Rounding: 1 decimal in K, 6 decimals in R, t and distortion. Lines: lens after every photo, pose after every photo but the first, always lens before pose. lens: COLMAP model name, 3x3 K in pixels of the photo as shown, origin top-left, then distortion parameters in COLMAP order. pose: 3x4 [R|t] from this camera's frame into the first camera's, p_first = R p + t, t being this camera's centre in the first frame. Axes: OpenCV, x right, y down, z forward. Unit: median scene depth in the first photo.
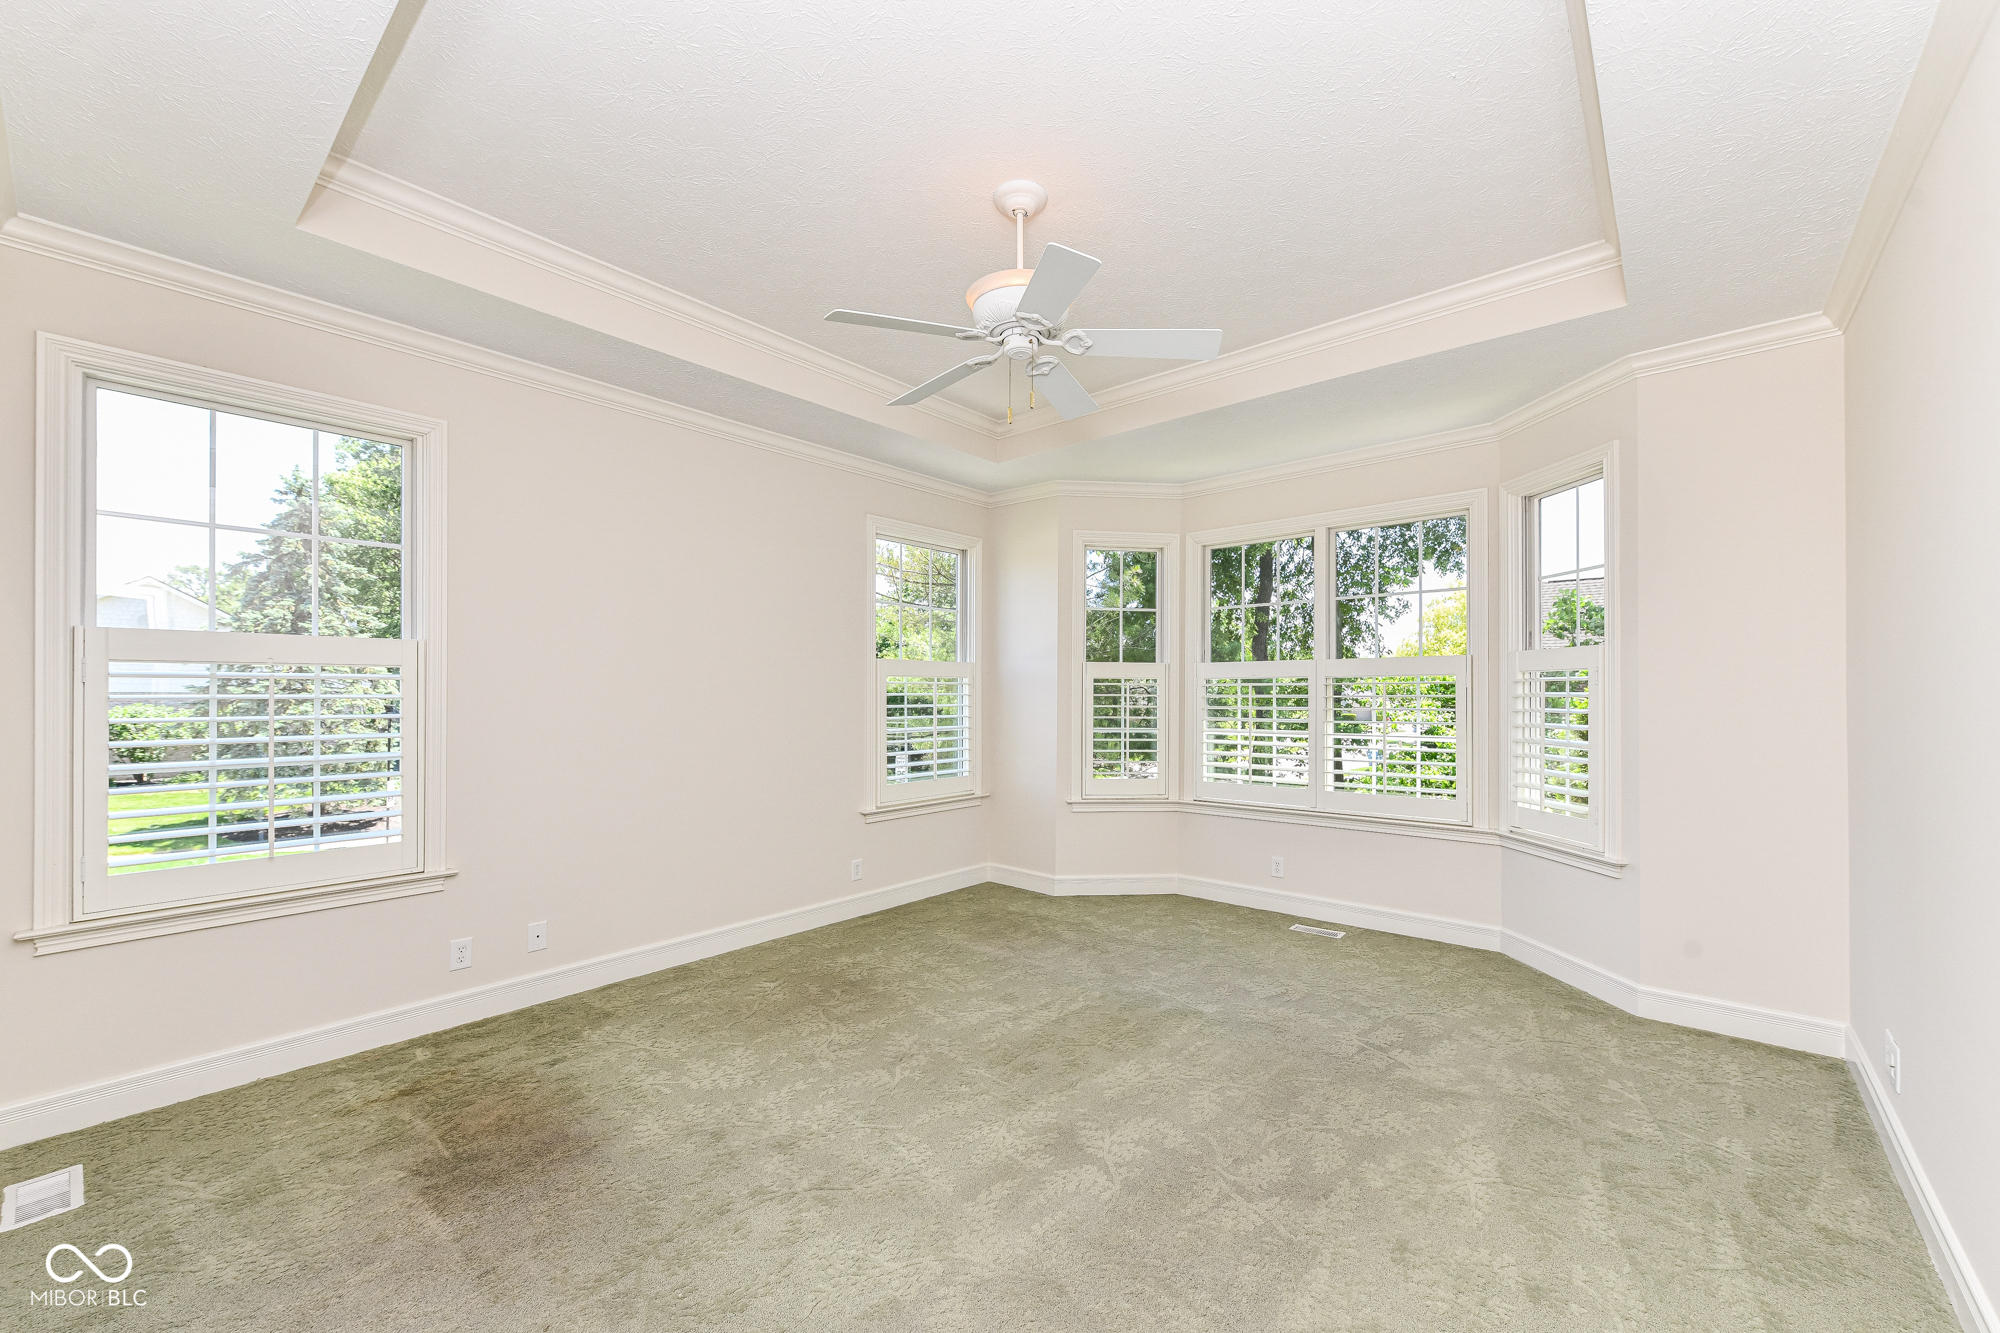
lens RADIAL K [[797.4, 0, 1001.5], [0, 797.4, 684.3], [0, 0, 1]] dist [0.005170, -0.000392]
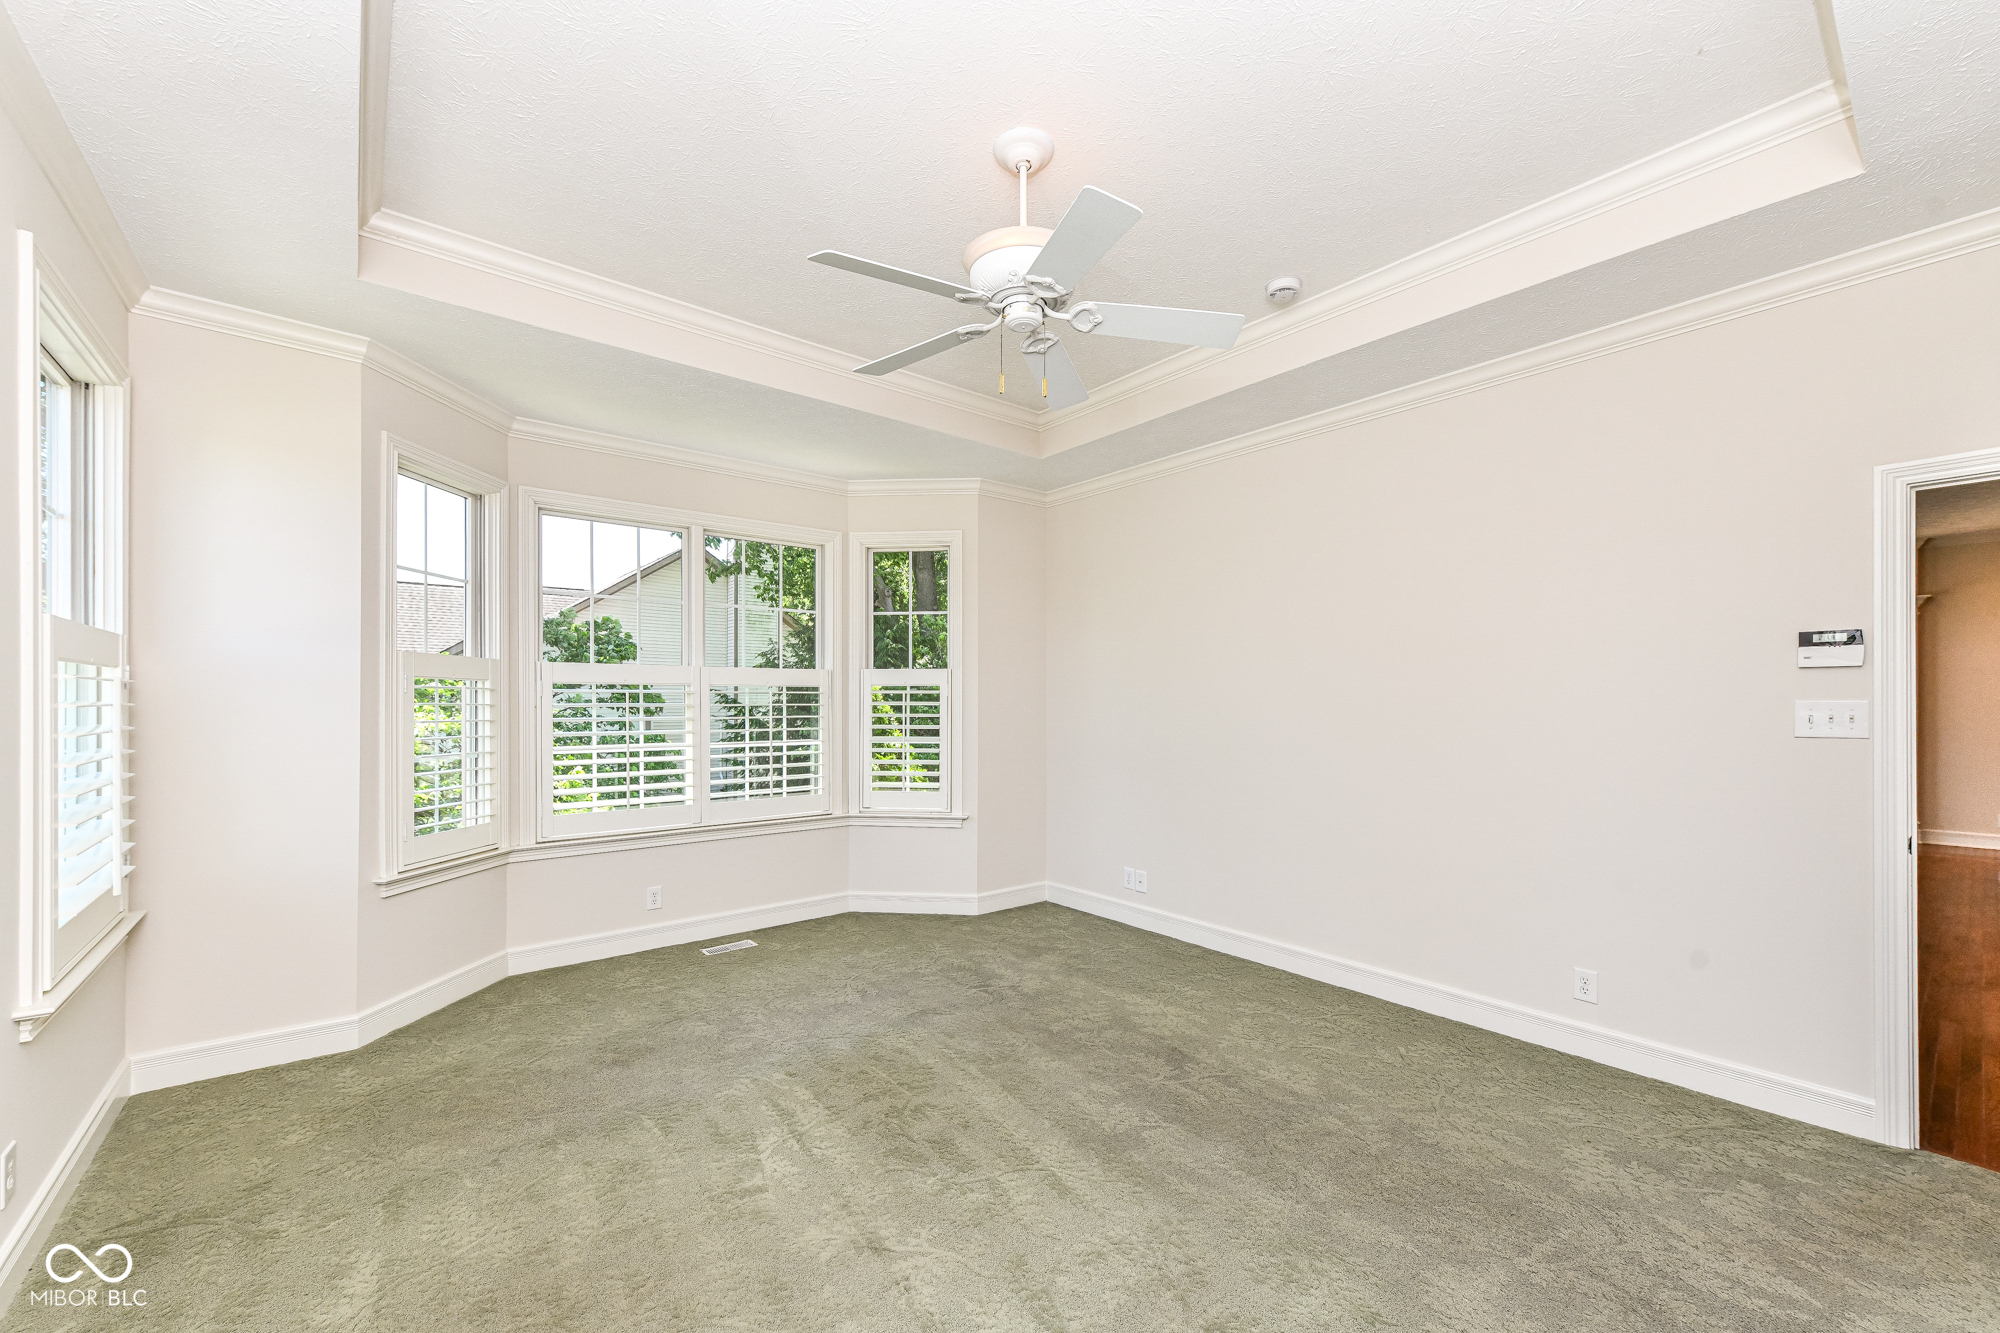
lens RADIAL K [[797.4, 0, 994.6], [0, 797.4, 700.7], [0, 0, 1]] dist [0.005170, -0.000392]
pose [[0.185599, 0.002656, 0.982622, -0.654502], [-0.006002, 0.999981, -0.001569, 0.011937], [-0.982607, -0.005607, 0.185611, 0.665091]]
